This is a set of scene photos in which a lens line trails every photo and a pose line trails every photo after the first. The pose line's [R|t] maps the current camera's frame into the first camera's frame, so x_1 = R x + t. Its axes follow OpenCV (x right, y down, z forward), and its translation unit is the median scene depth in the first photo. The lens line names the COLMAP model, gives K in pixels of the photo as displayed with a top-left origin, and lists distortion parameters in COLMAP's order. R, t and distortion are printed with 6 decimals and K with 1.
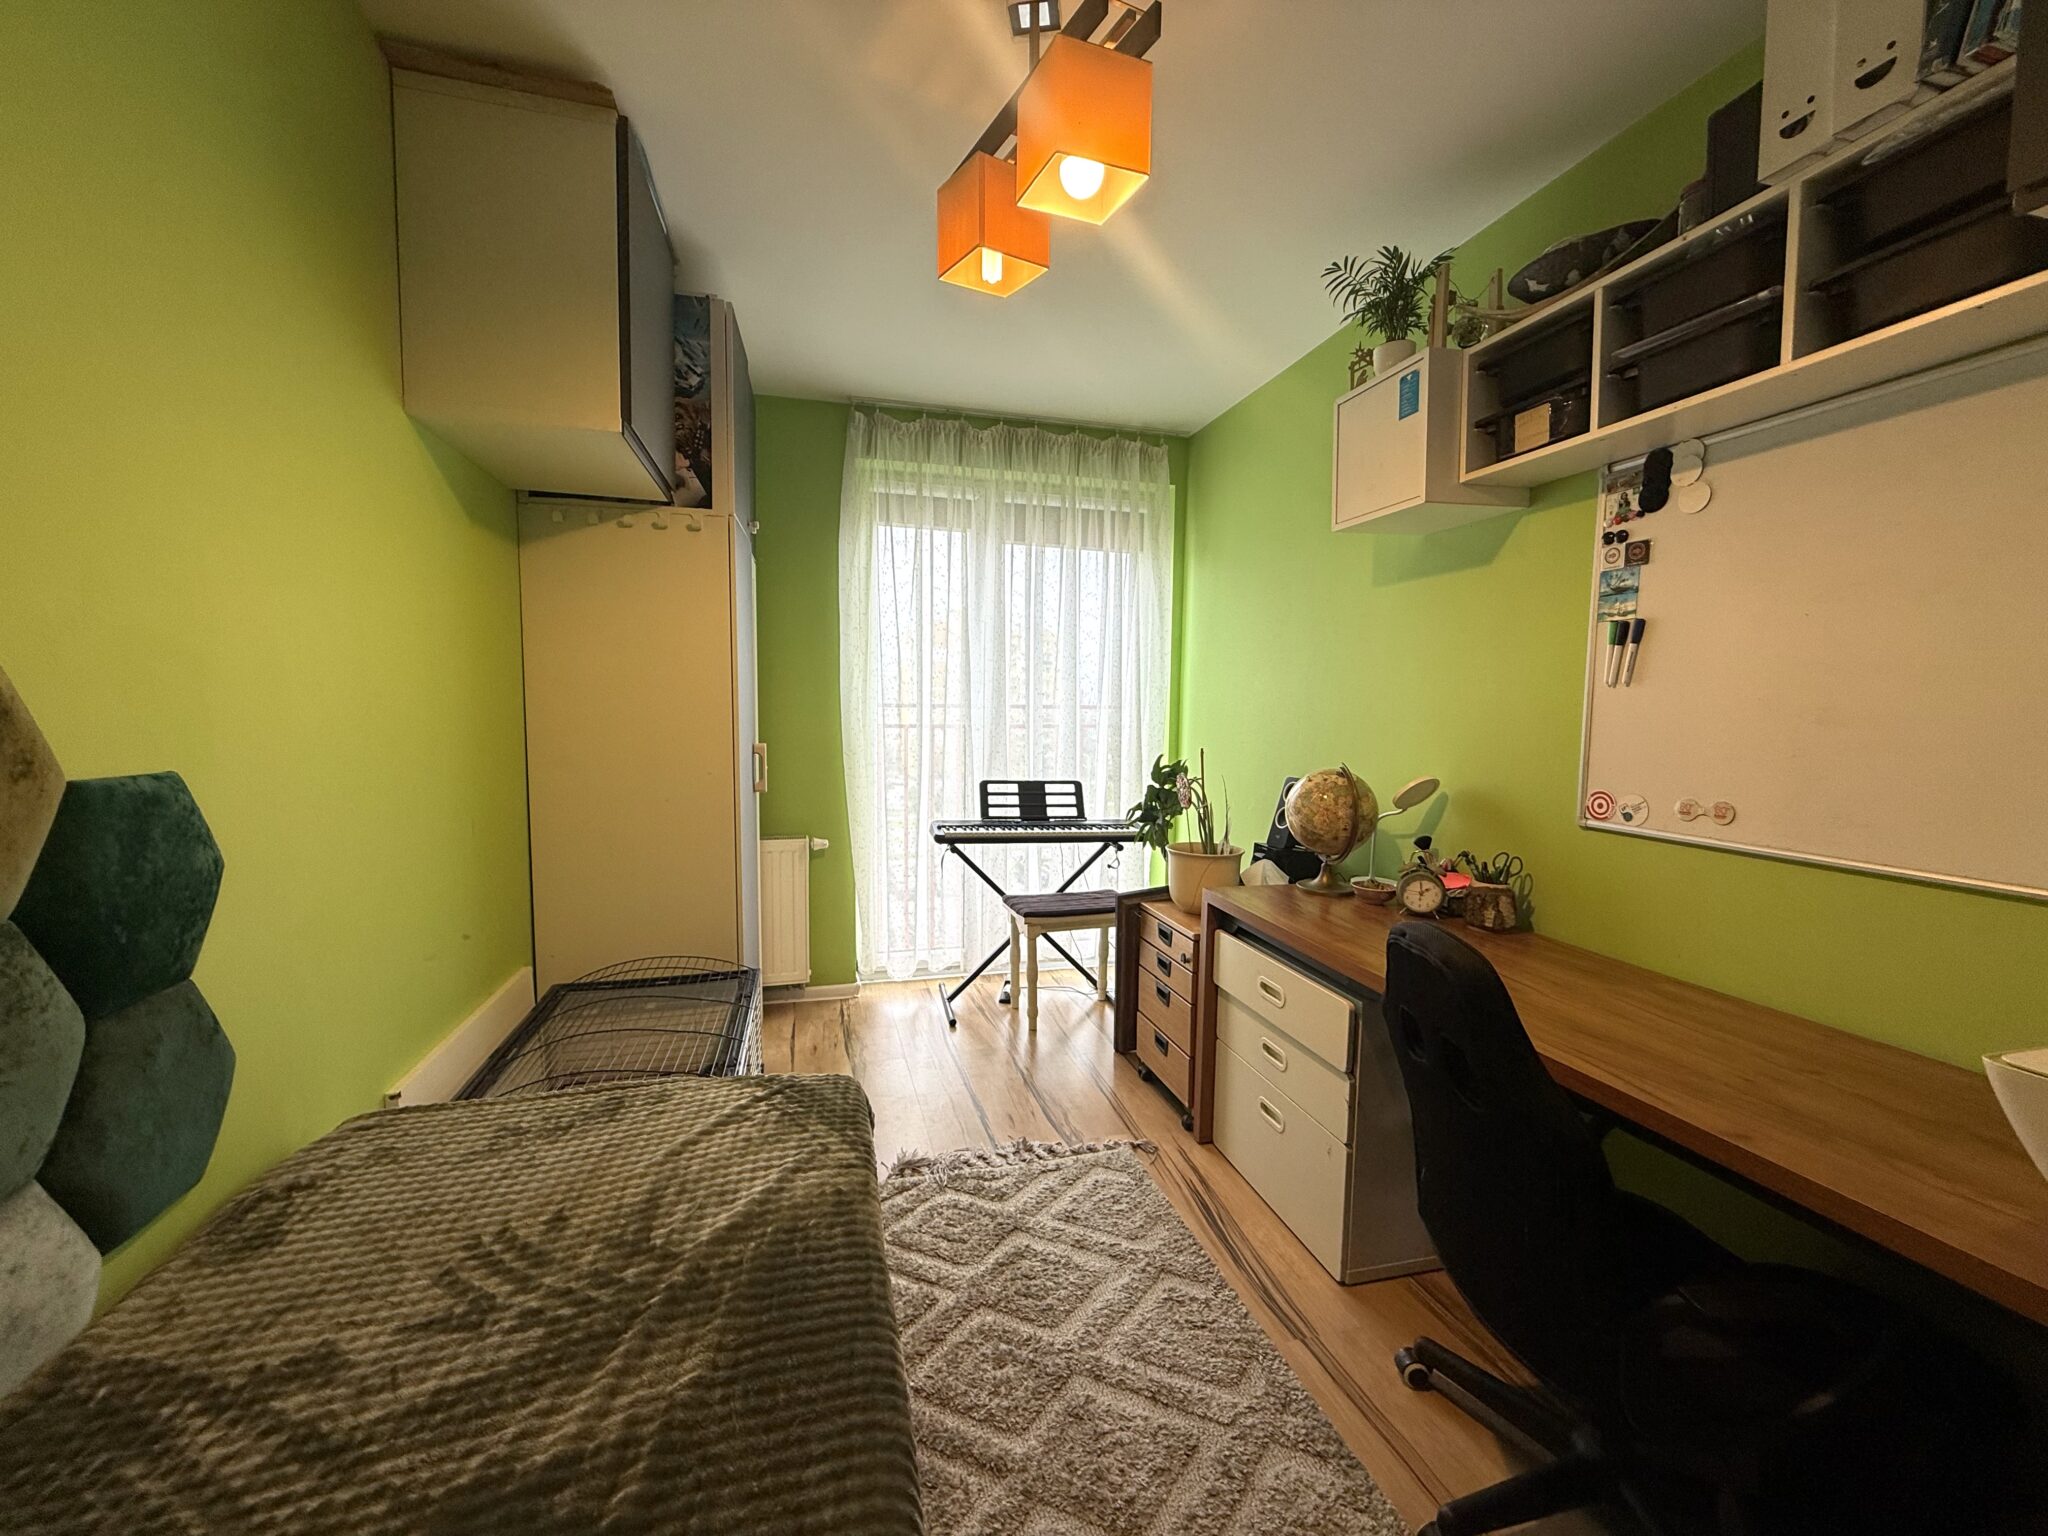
lens RADIAL K [[815.6, 0, 1016.9], [0, 815.6, 766.9], [0, 0, 1]] dist [0.000267, 0.000061]
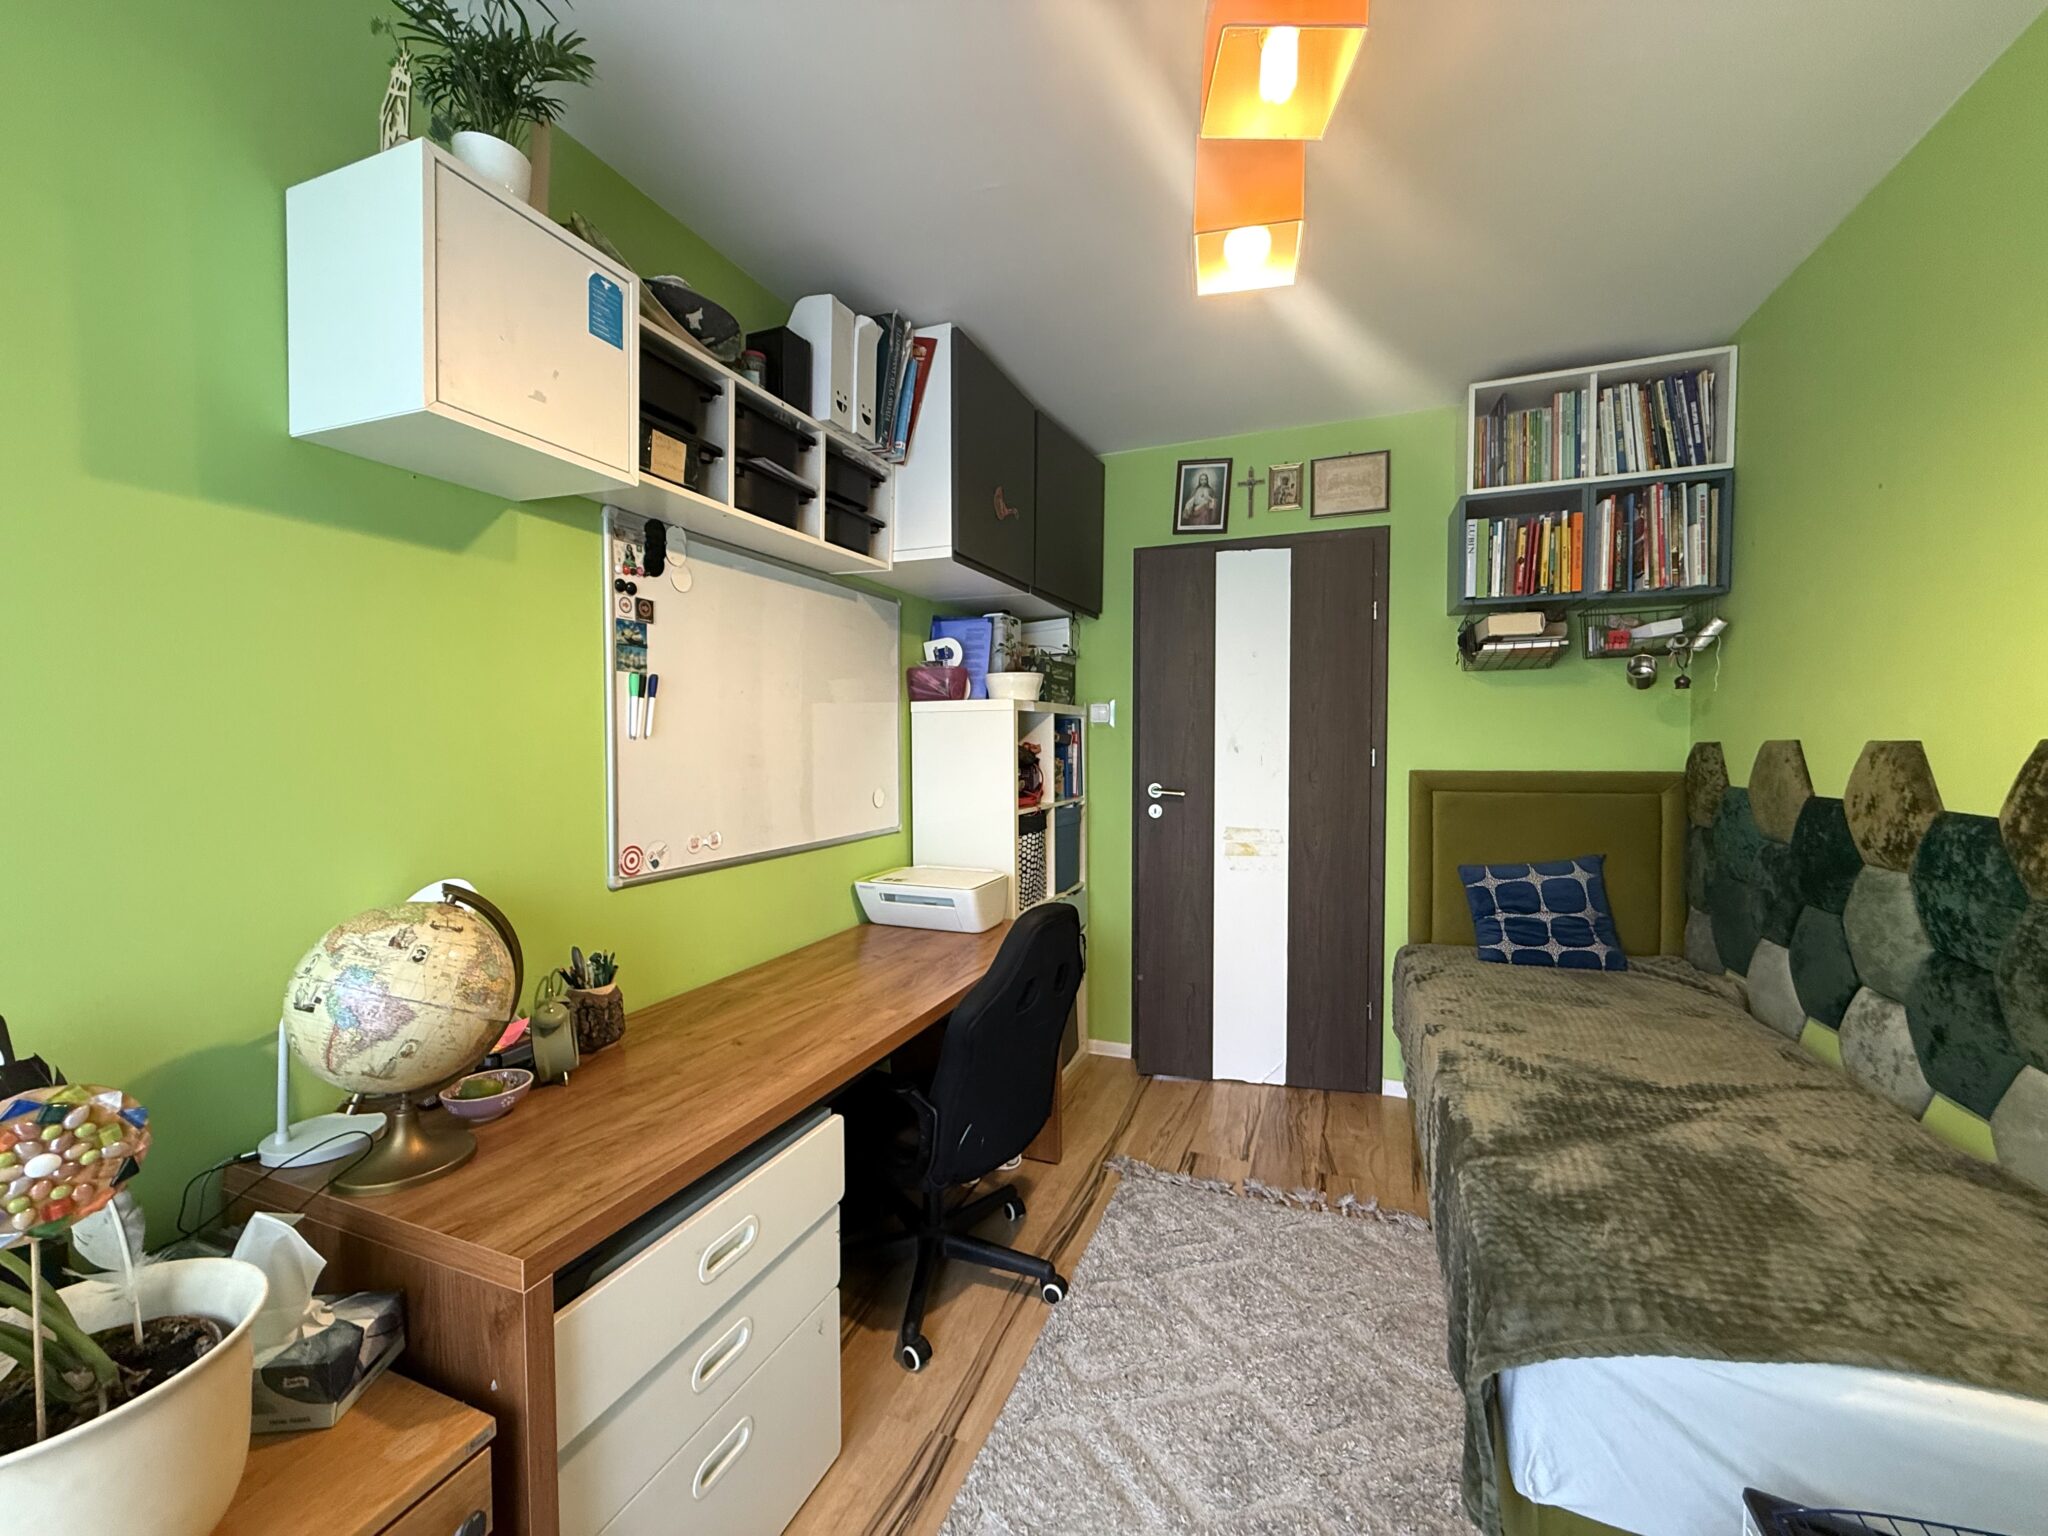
lens RADIAL K [[815.6, 0, 1016.9], [0, 815.6, 766.9], [0, 0, 1]] dist [0.000267, 0.000061]
pose [[-0.801444, -0.025528, 0.597524, -0.240222], [0.040705, 0.994444, 0.097082, -0.144595], [-0.596682, 0.102128, -0.795952, 1.550326]]
